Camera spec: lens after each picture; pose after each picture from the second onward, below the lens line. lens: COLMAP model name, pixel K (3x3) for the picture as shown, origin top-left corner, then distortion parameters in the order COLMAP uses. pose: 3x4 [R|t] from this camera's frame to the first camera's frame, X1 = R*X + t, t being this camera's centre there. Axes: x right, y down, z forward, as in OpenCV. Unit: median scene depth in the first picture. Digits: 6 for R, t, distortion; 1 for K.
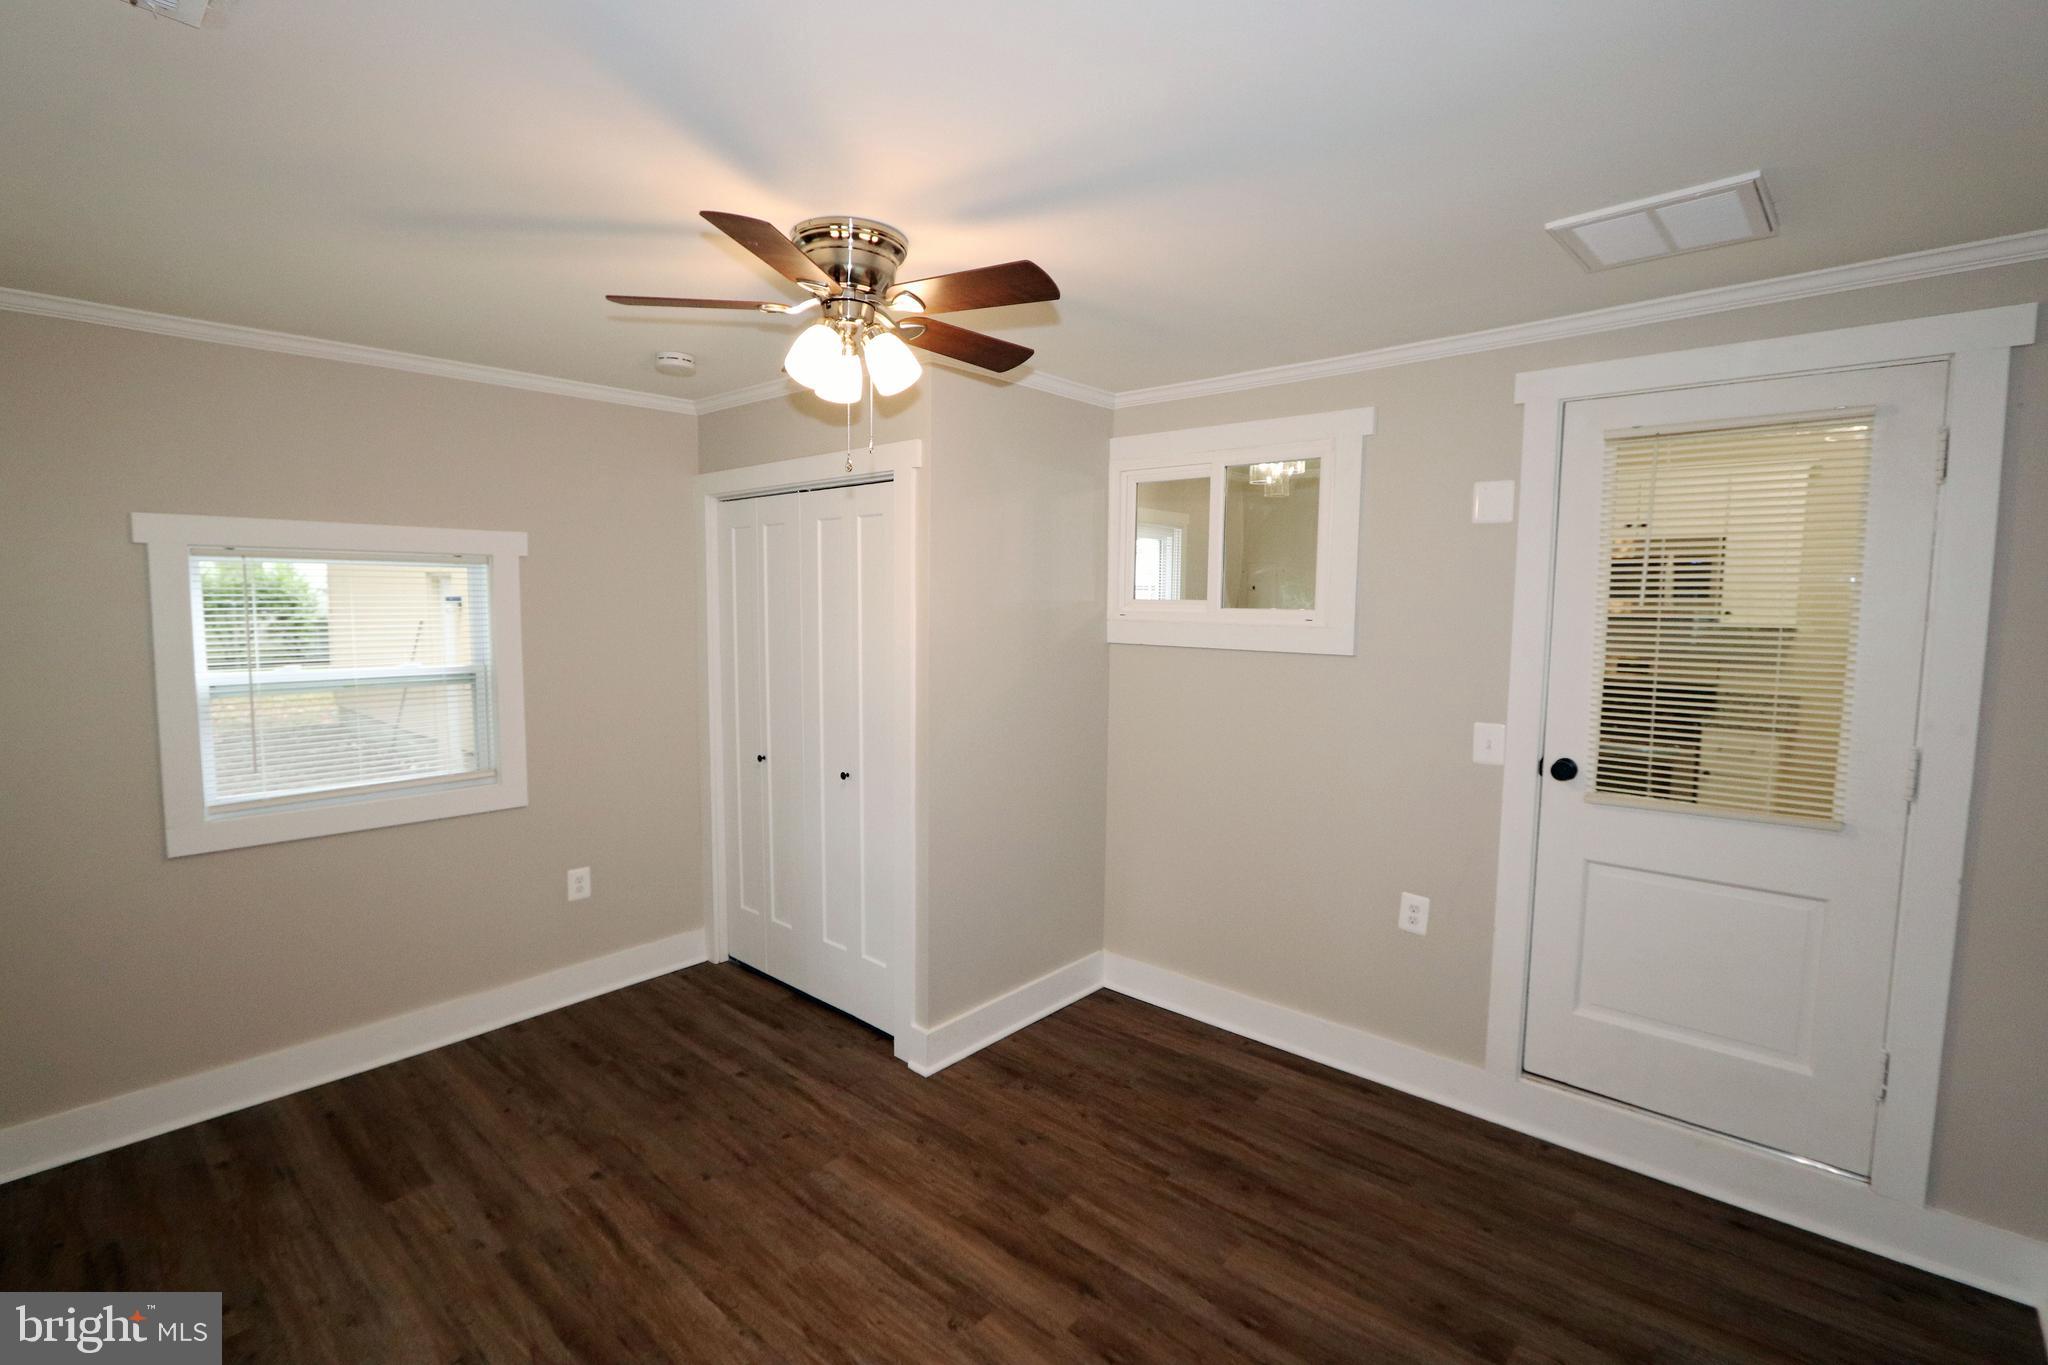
lens RADIAL K [[940.5, 0, 1017.2], [0, 940.5, 691.1], [0, 0, 1]] dist [-0.017340, 0.001292]
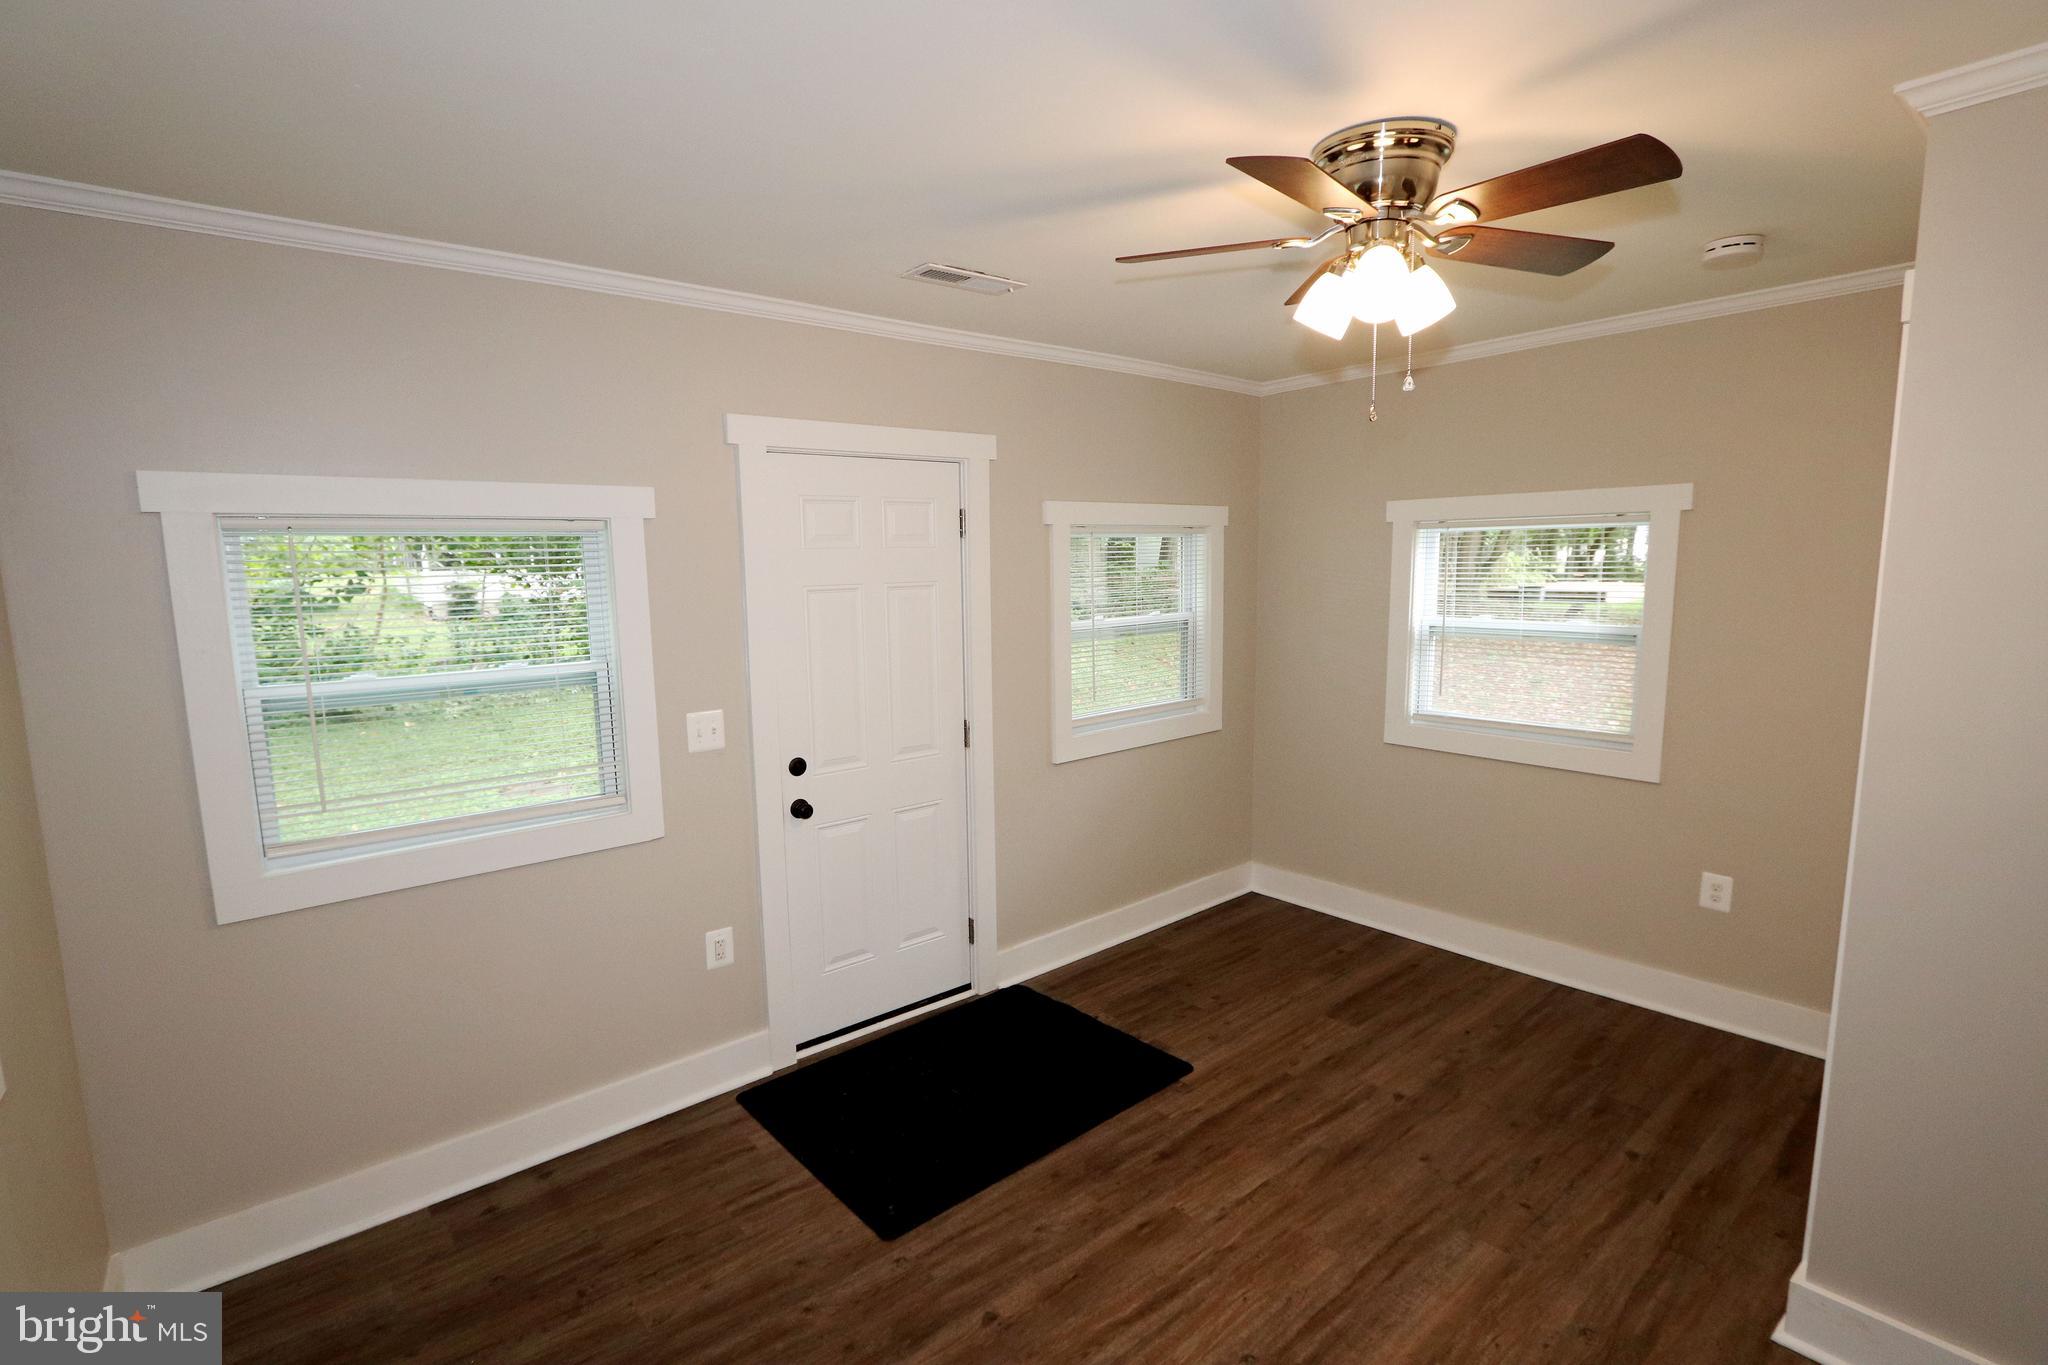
lens RADIAL K [[943.0, 0, 1019.5], [0, 943.0, 681.7], [0, 0, 1]] dist [-0.014951, 0.000476]
pose [[-0.144125, 0.125101, -0.981620, 0.635891], [-0.077342, 0.987518, 0.137208, -0.076766], [0.986532, 0.095695, -0.132650, 0.669611]]
